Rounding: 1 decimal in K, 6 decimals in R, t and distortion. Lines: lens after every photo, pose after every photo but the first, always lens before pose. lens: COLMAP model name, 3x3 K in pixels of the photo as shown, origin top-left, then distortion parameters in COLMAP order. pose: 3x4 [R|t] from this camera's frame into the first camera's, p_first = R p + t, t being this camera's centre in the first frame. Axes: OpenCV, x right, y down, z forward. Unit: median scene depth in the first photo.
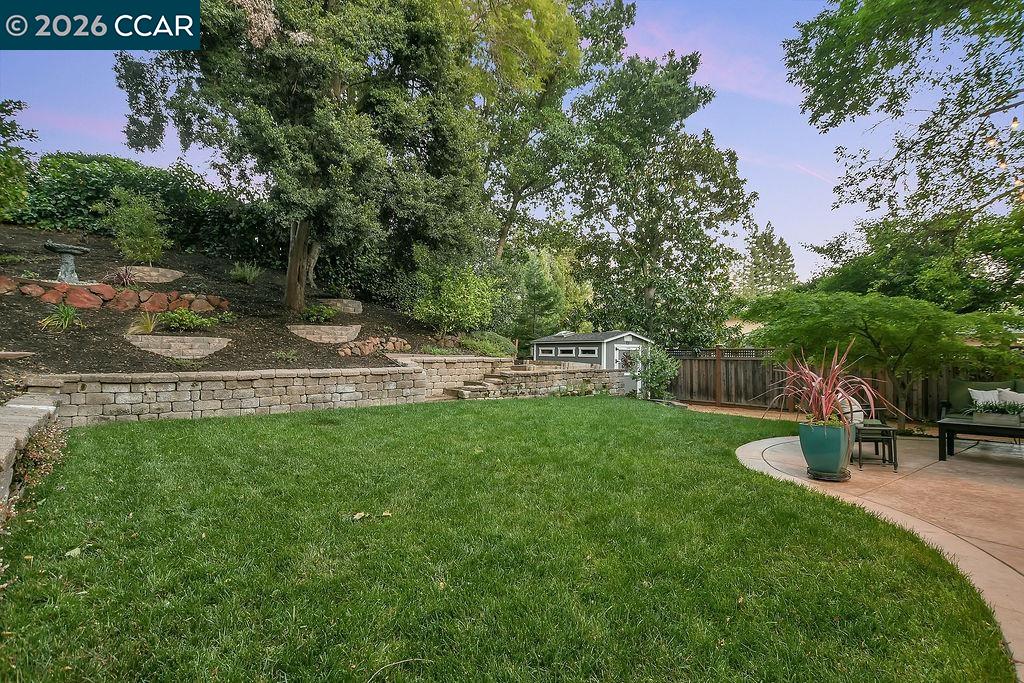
lens RADIAL K [[479.1, 0, 511.6], [0, 479.1, 345.6], [0, 0, 1]] dist [-0.021713, 0.001870]
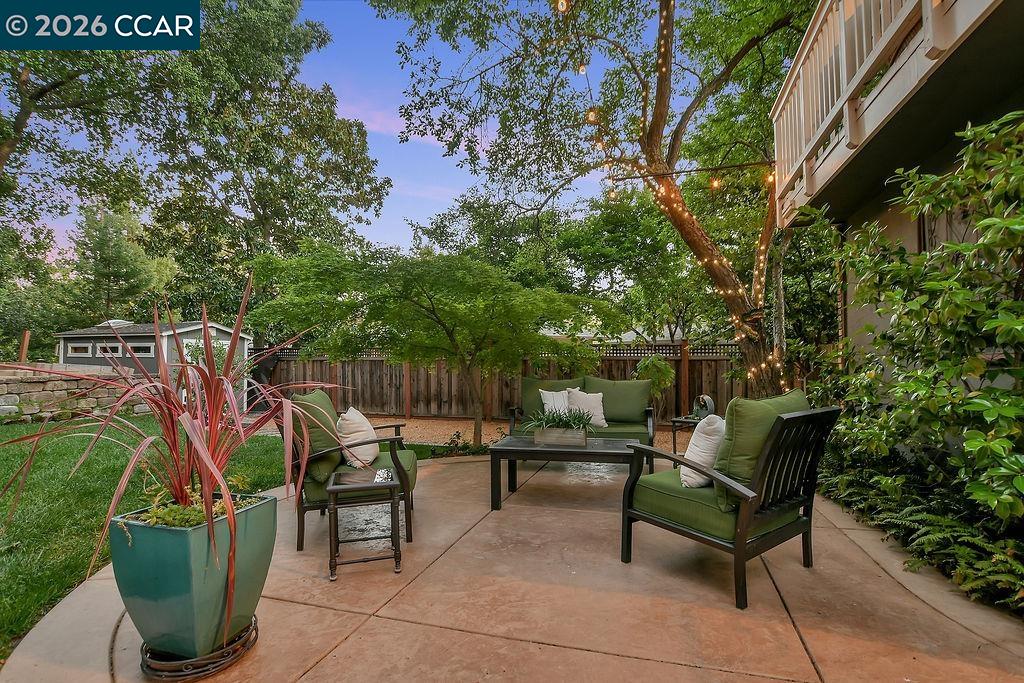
lens RADIAL K [[479.1, 0, 491.4], [0, 479.1, 347.7], [0, 0, 1]] dist [-0.021713, 0.001870]
pose [[0.818311, 0.009593, 0.574695, 0.281209], [-0.006907, 0.999953, -0.006857, 0.017630], [-0.574734, 0.001642, 0.818339, 0.249713]]
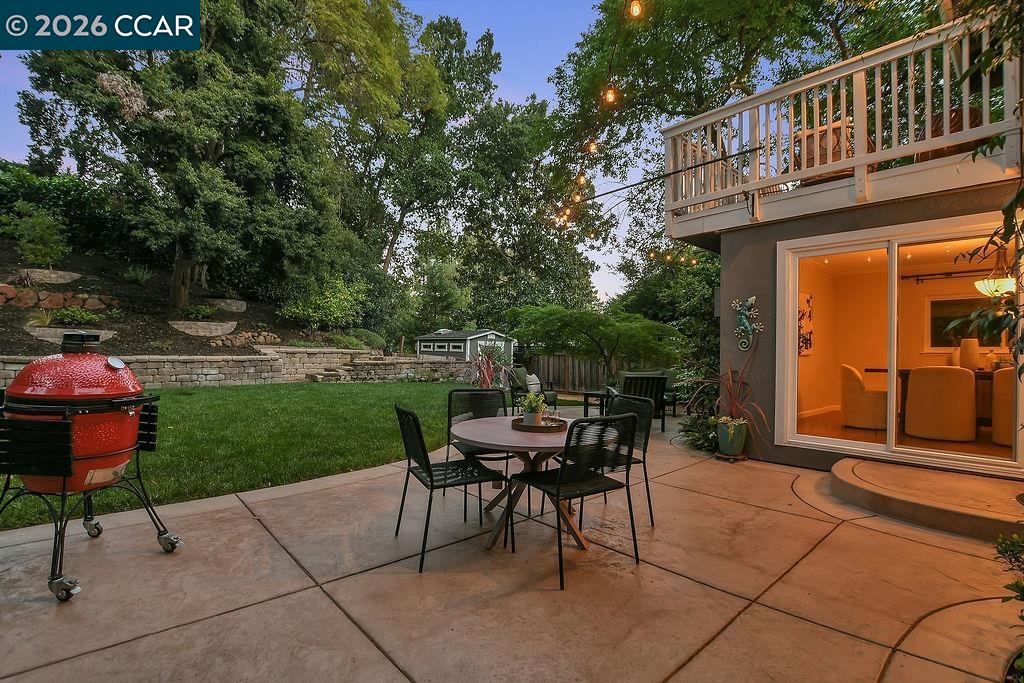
lens RADIAL K [[479.1, 0, 508.1], [0, 479.1, 345.8], [0, 0, 1]] dist [-0.021713, 0.001870]
pose [[0.994286, 0.014314, 0.105785, 0.250643], [-0.015078, 0.999866, 0.006426, 0.000365], [-0.105678, -0.007985, 0.994368, -0.288207]]
